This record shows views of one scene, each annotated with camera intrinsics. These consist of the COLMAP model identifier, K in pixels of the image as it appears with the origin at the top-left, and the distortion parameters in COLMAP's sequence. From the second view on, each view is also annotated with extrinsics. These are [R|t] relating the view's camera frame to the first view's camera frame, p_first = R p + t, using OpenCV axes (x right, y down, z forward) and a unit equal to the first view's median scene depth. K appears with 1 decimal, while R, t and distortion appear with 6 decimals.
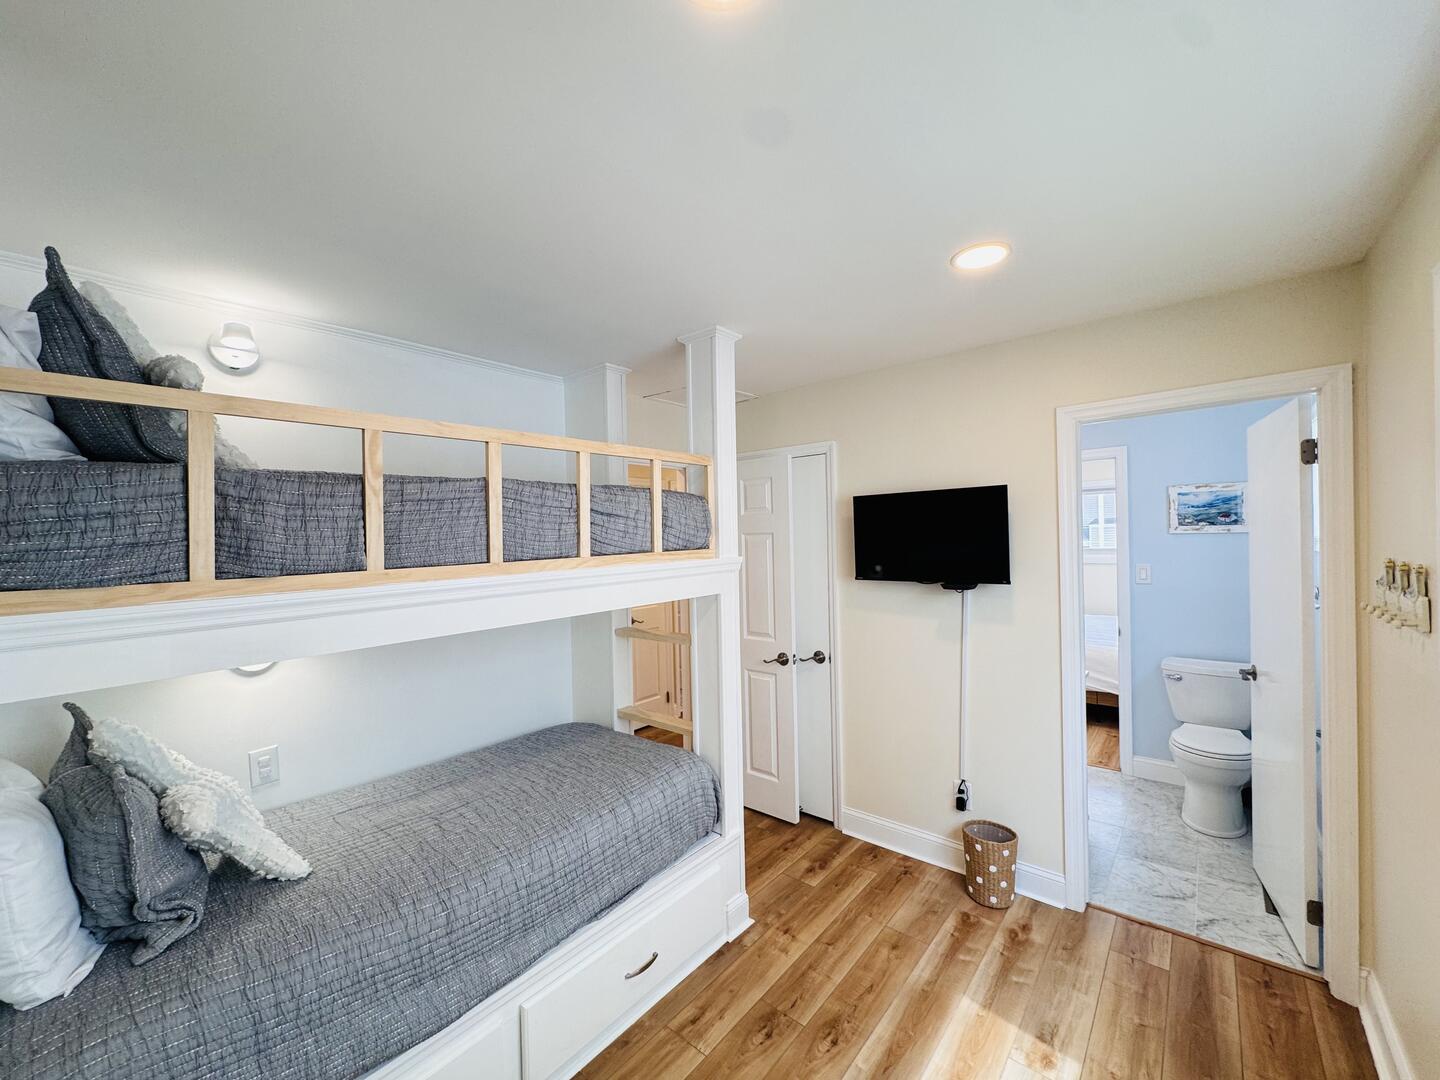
lens RADIAL K [[573.6, 0, 718.0], [0, 573.6, 542.4], [0, 0, 1]] dist [-0.002738, 0.000416]
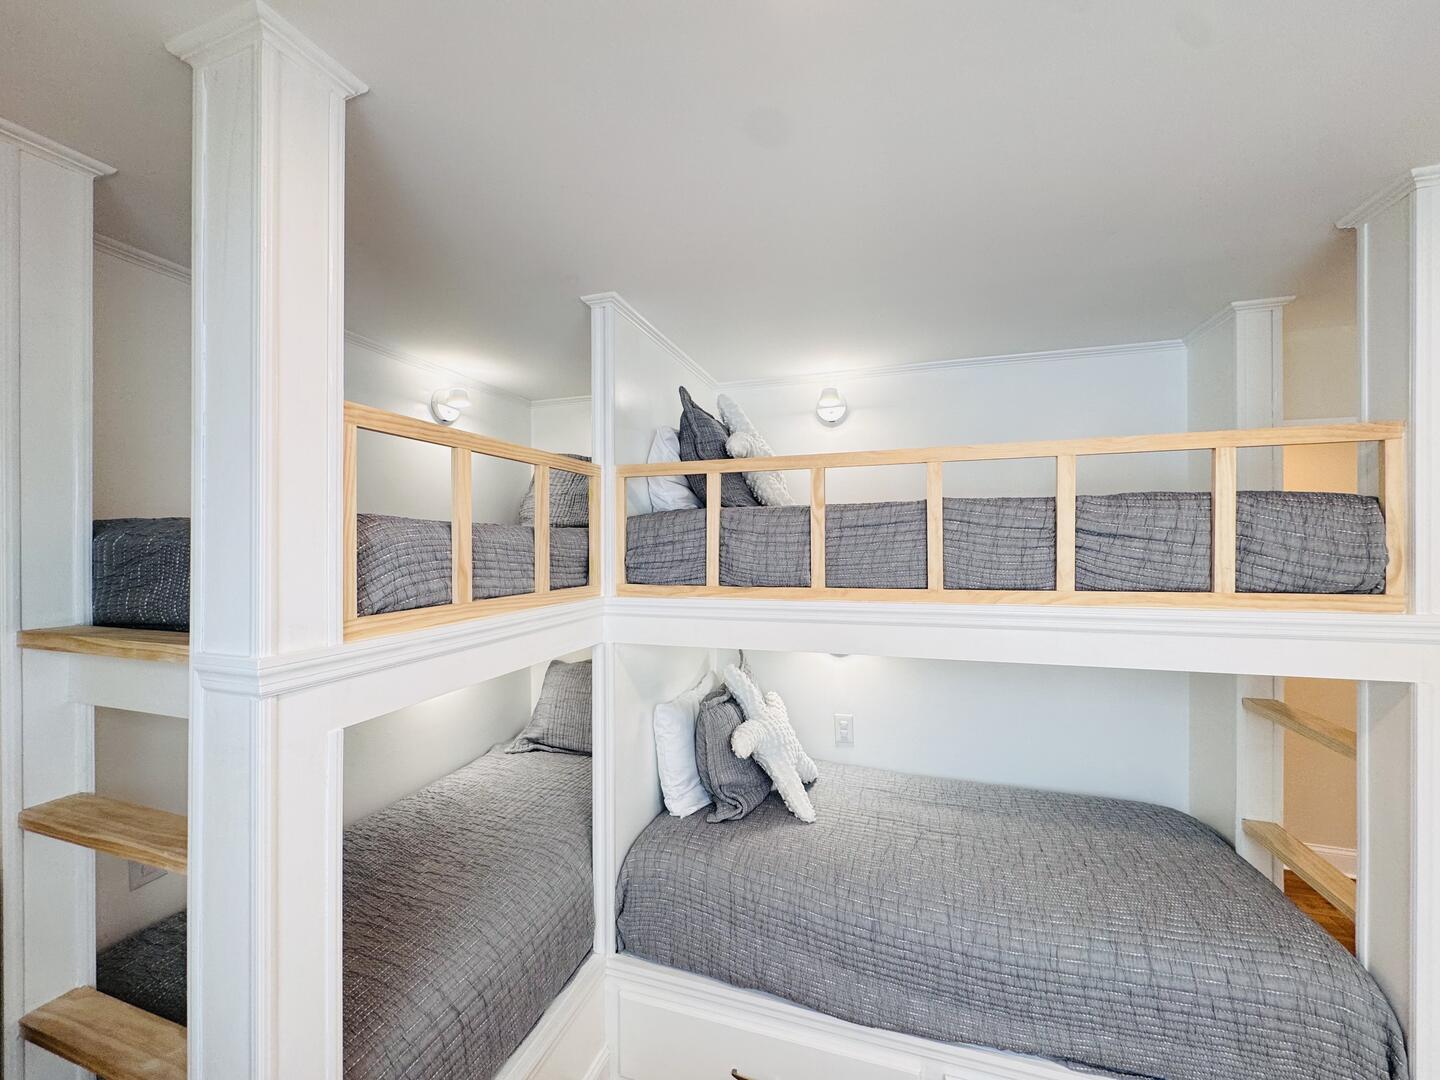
lens RADIAL K [[573.6, 0, 718.0], [0, 573.6, 542.4], [0, 0, 1]] dist [-0.002738, 0.000416]
pose [[0.377356, 0.021028, -0.925829, 0.319807], [-0.018266, 0.999717, 0.015261, -0.045132], [0.925888, 0.011153, 0.377633, 0.288113]]
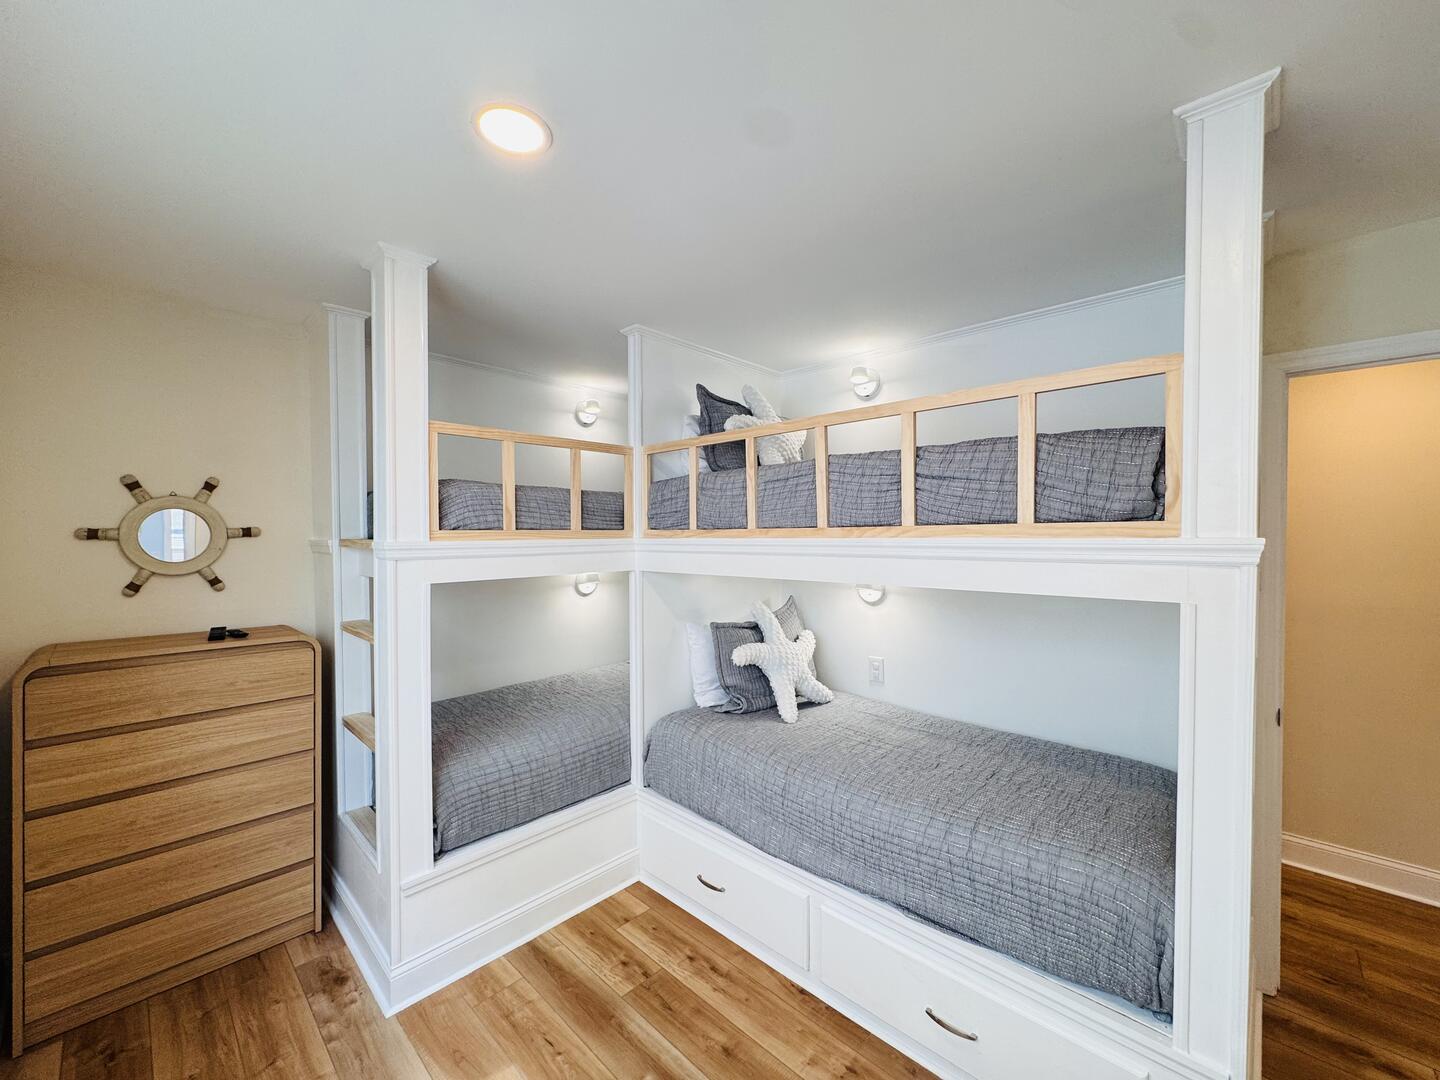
lens RADIAL K [[573.6, 0, 718.0], [0, 573.6, 542.4], [0, 0, 1]] dist [-0.002738, 0.000416]
pose [[-0.056830, 0.041858, -0.997506, 0.750766], [-0.009067, 0.999058, 0.042439, 0.016411], [0.998343, 0.011456, -0.056397, 0.781455]]
